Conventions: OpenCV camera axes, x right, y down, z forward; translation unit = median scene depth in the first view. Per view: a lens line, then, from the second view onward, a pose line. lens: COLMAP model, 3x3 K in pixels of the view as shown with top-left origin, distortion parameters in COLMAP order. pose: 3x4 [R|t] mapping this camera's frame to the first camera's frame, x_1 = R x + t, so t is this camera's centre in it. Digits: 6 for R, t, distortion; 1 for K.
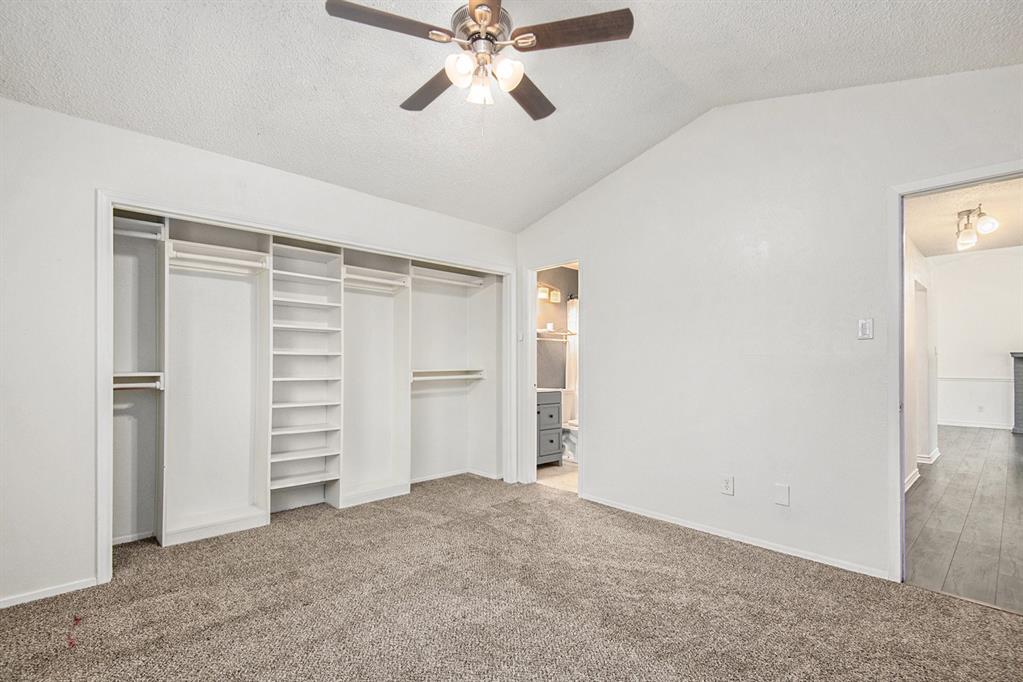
lens RADIAL K [[484.5, 0, 493.0], [0, 484.5, 368.8], [0, 0, 1]] dist [0.048490, -0.032873]
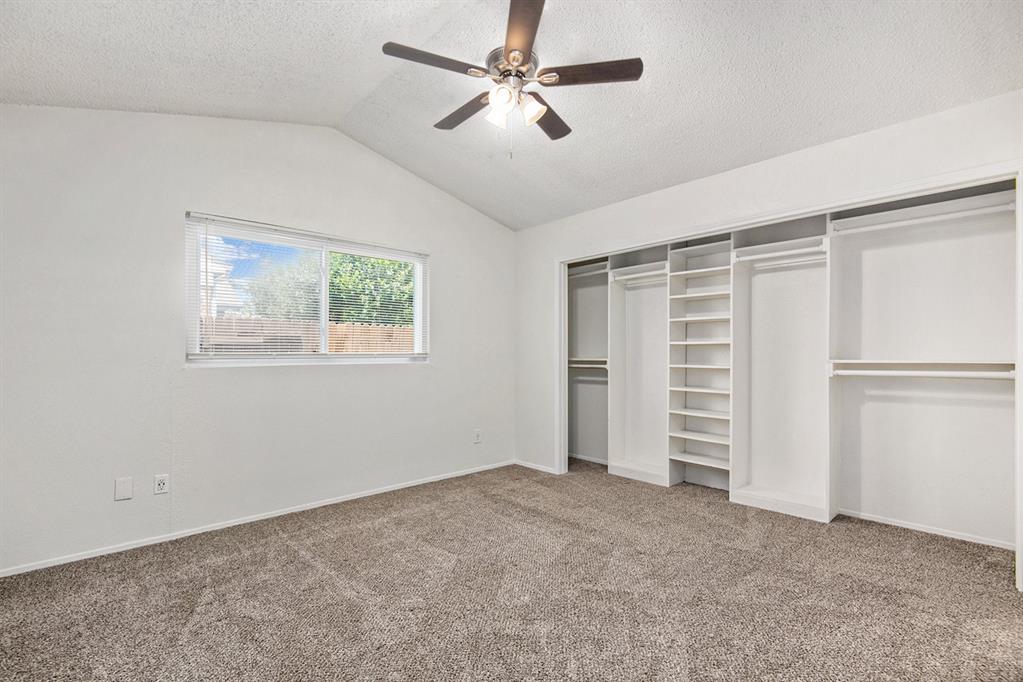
lens RADIAL K [[465.6, 0, 512.3], [0, 465.6, 356.0], [0, 0, 1]] dist [0.001820, -0.007186]
pose [[-0.008624, 0.008146, -0.999930, 0.632201], [-0.005147, 0.999953, 0.008191, -0.008589], [0.999950, 0.005217, -0.008582, 0.586493]]
